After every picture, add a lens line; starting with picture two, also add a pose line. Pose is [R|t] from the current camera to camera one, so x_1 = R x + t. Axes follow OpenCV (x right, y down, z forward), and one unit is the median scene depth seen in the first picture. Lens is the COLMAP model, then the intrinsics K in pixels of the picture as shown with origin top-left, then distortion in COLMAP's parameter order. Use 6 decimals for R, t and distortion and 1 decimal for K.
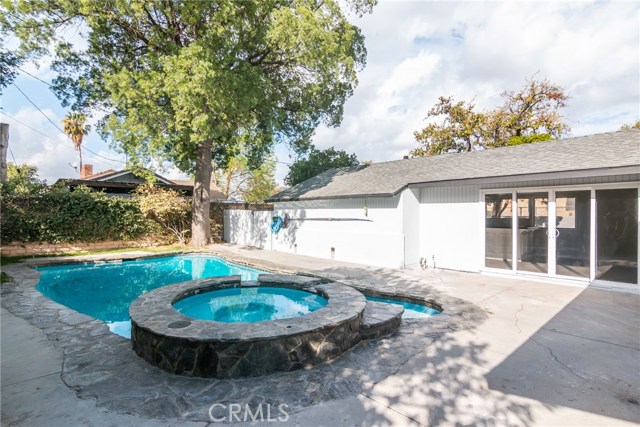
lens RADIAL K [[321.9, 0, 321.3], [0, 321.9, 212.2], [0, 0, 1]] dist [-0.004730, -0.000434]
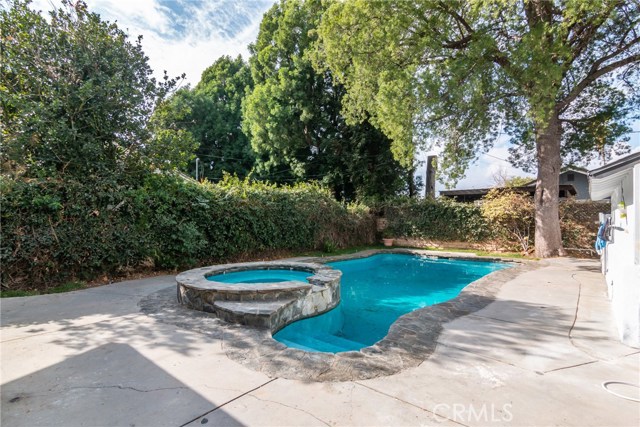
lens RADIAL K [[321.9, 0, 321.3], [0, 321.9, 212.2], [0, 0, 1]] dist [-0.004730, -0.000434]
pose [[0.141358, -0.016405, -0.989823, 1.166565], [-0.004151, 0.999844, -0.017164, 0.016814], [0.989950, 0.006536, 0.141267, 0.984058]]
